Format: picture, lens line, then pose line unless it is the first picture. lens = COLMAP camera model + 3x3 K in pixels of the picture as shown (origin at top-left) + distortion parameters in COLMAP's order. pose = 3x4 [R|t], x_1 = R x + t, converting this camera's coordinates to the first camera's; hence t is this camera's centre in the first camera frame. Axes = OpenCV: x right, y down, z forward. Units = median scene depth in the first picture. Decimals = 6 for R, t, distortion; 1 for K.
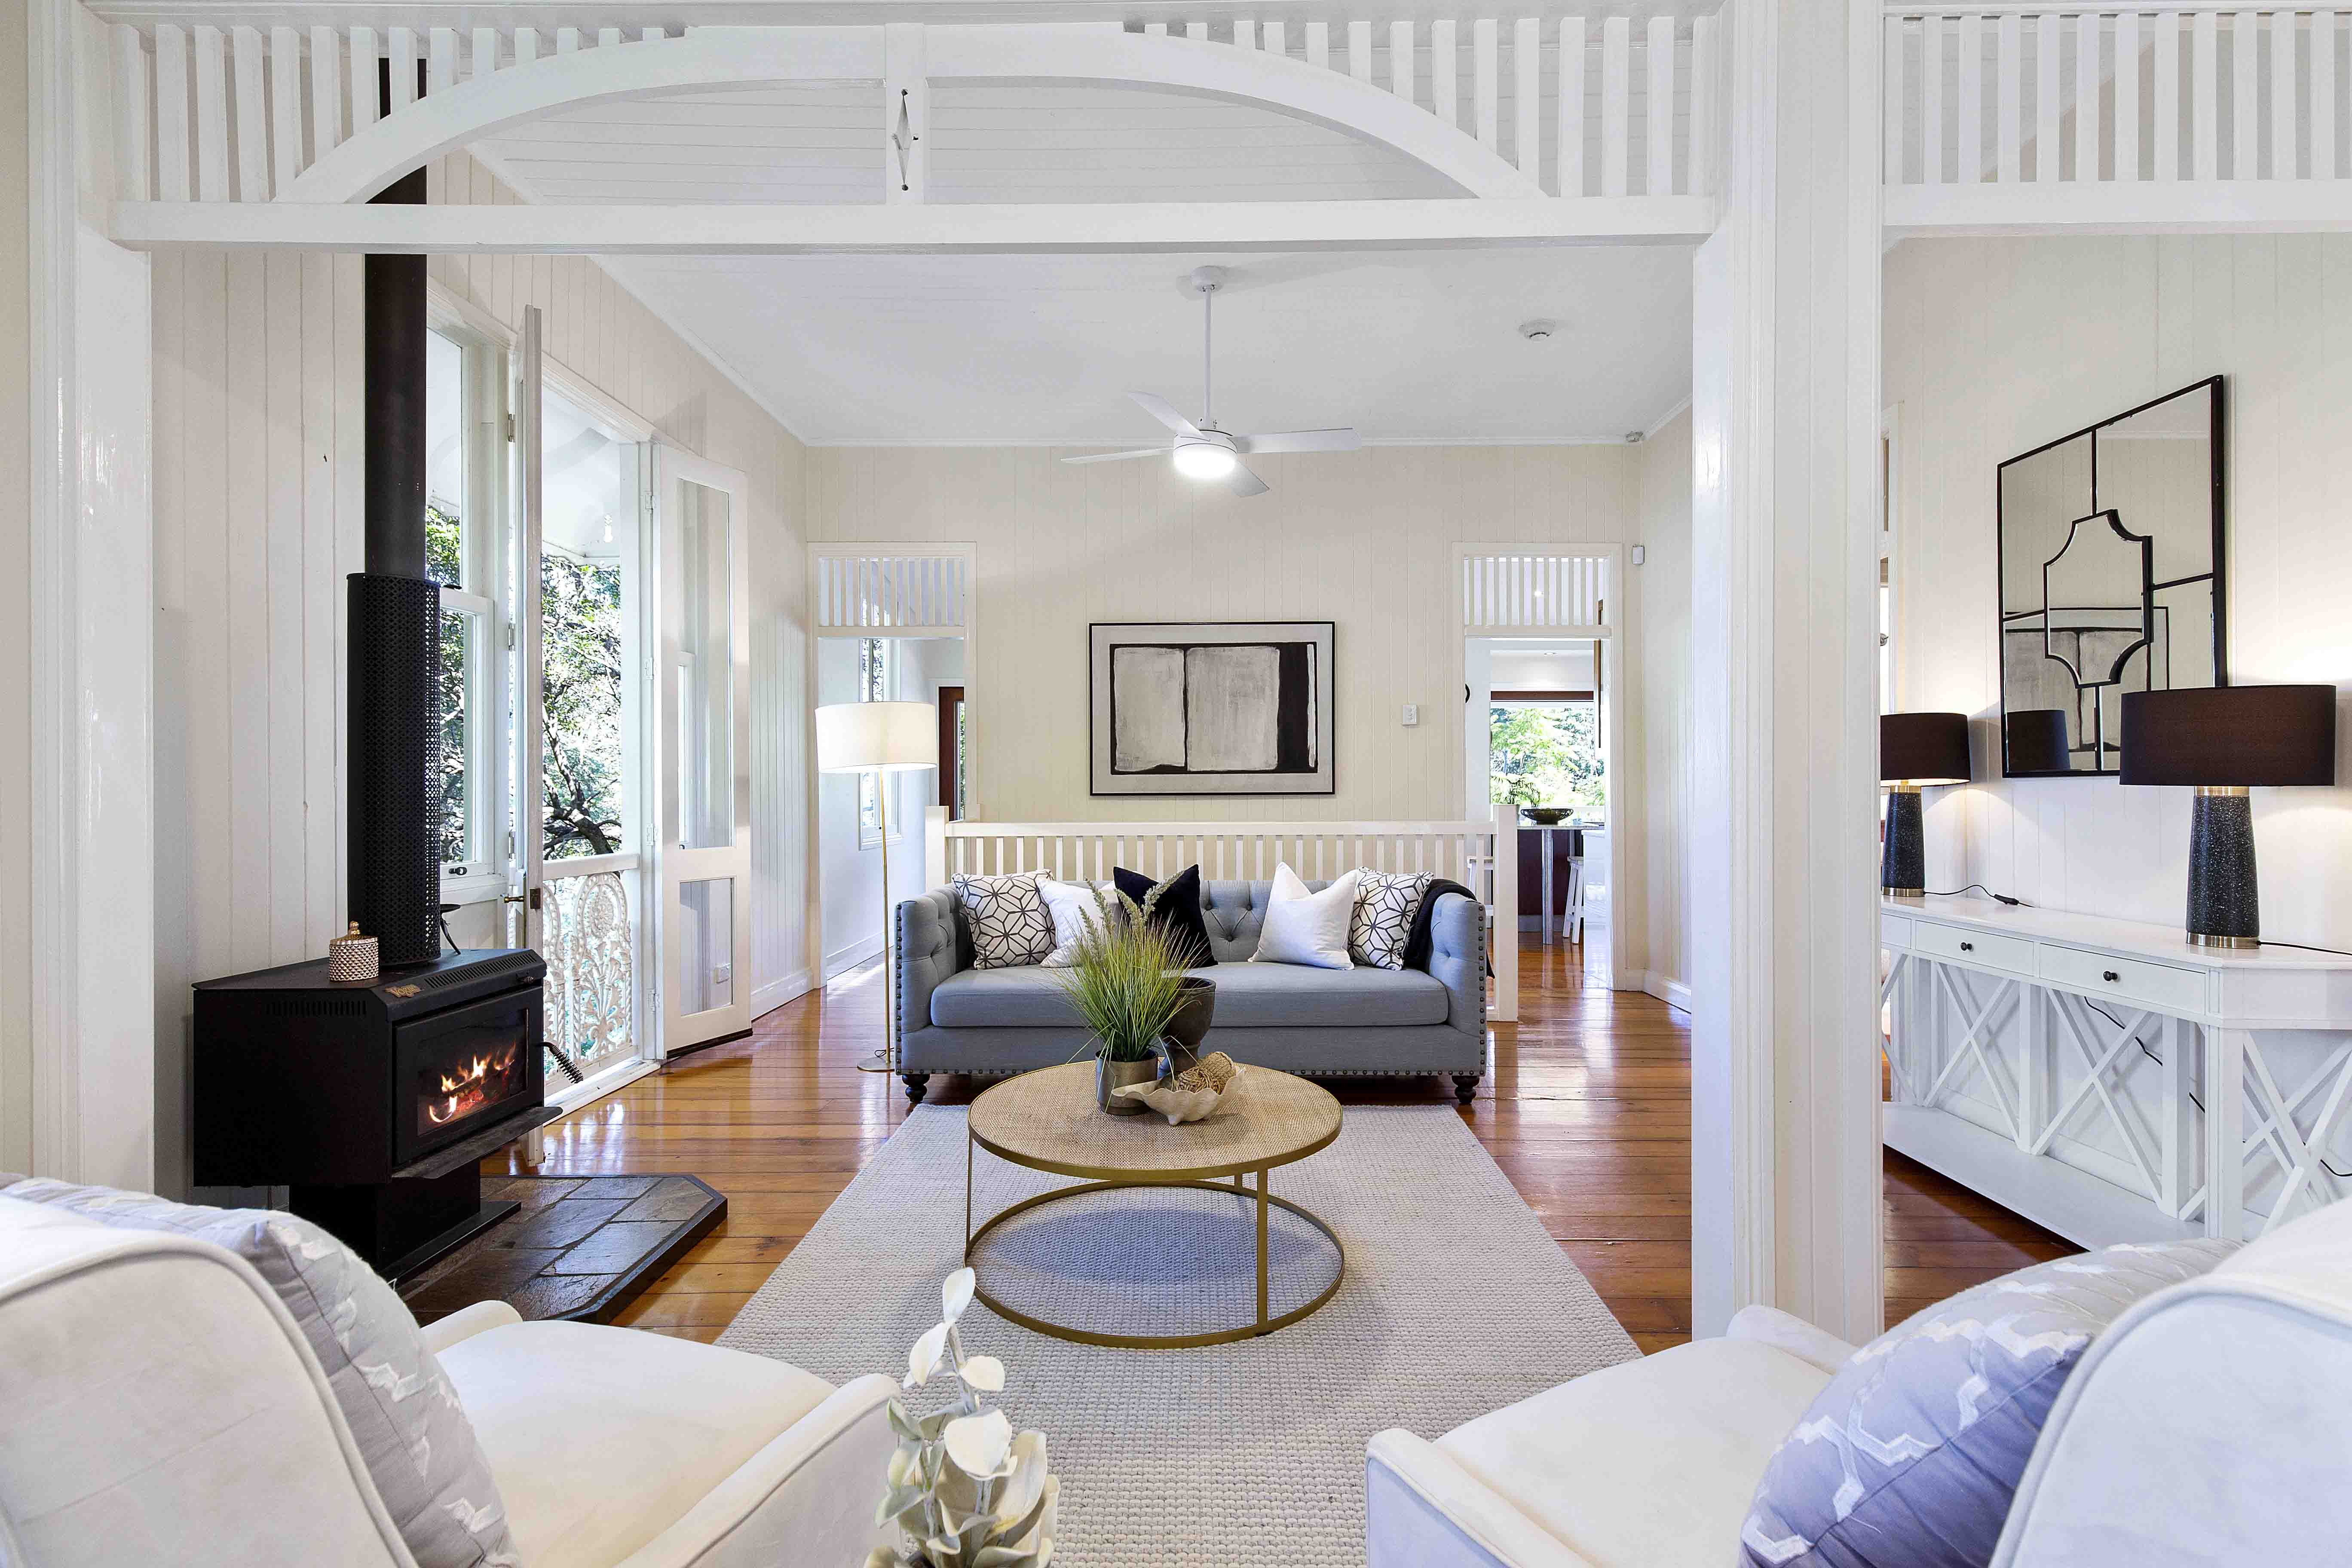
lens RADIAL K [[1083.2, 0, 1176.0], [0, 1083.2, 784.0], [0, 0, 1]] dist [0.001299, 0.000067]
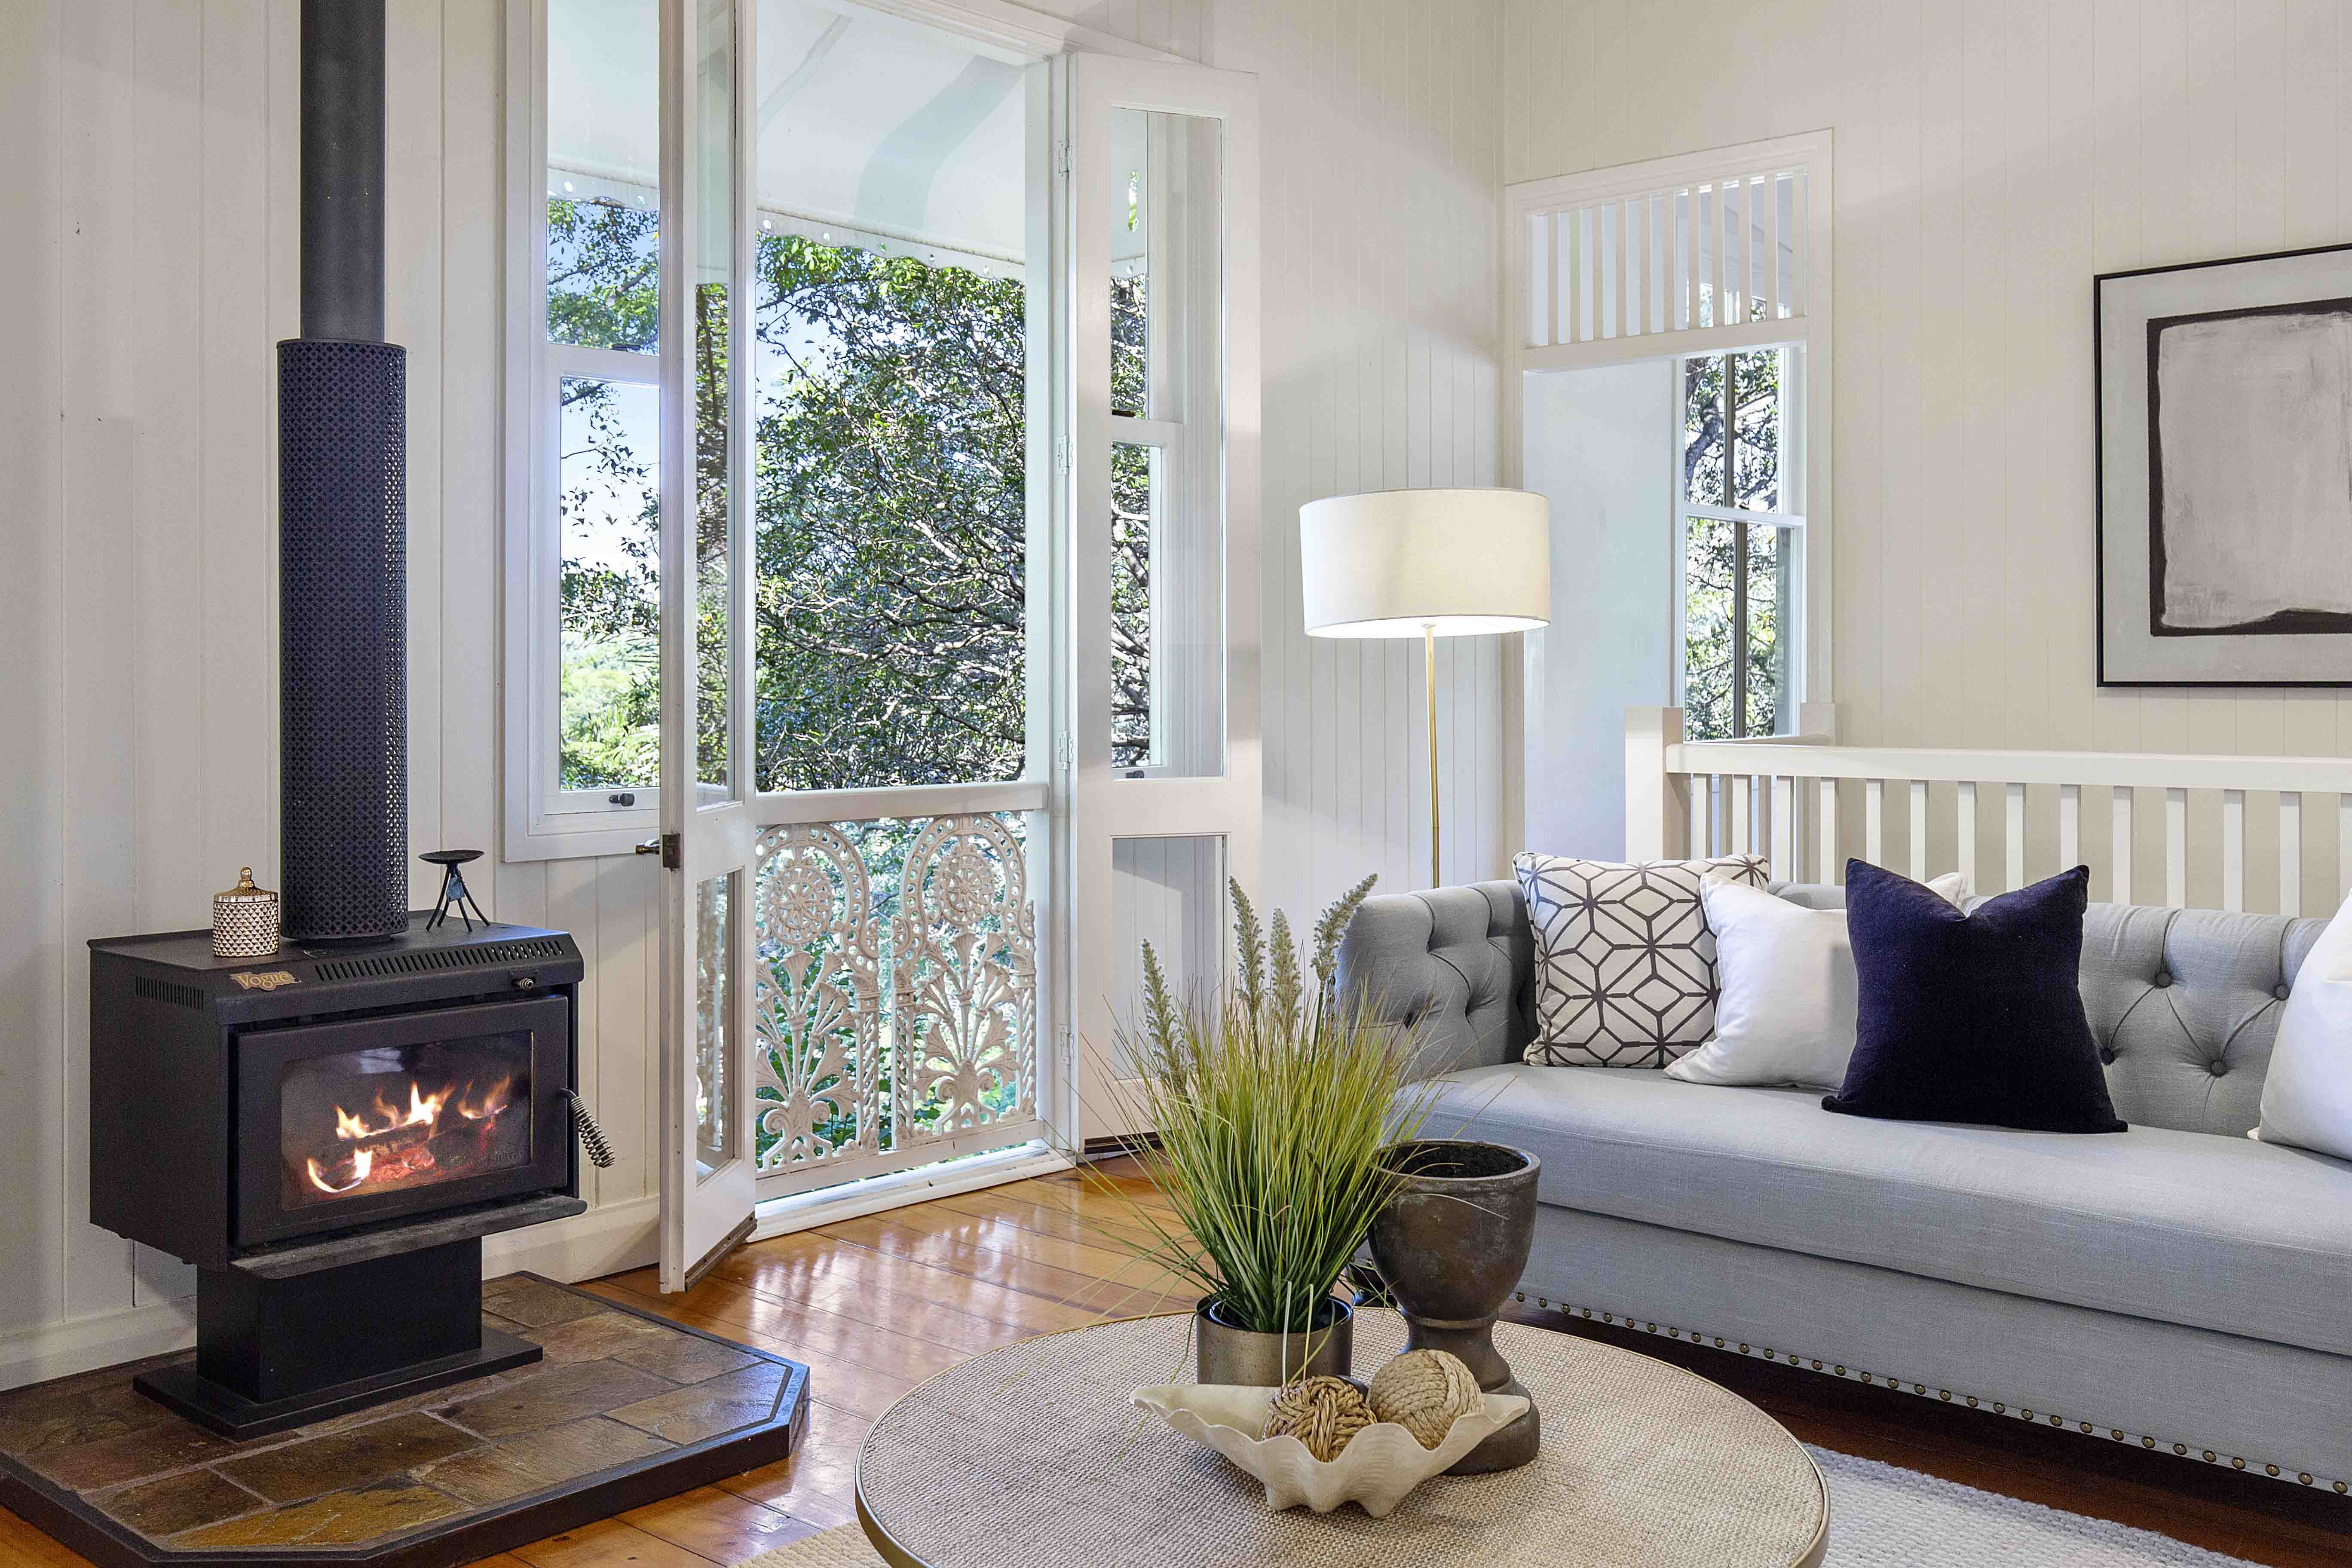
lens RADIAL K [[2075.1, 0, 1175.3], [0, 2075.1, 660.7], [0, 0, 1]] dist [-0.011214, -0.011401]
pose [[0.740164, -0.001656, -0.672425, 0.283123], [0.000643, 0.999998, -0.001755, 0.002610], [0.672426, 0.000867, 0.740163, 0.244444]]
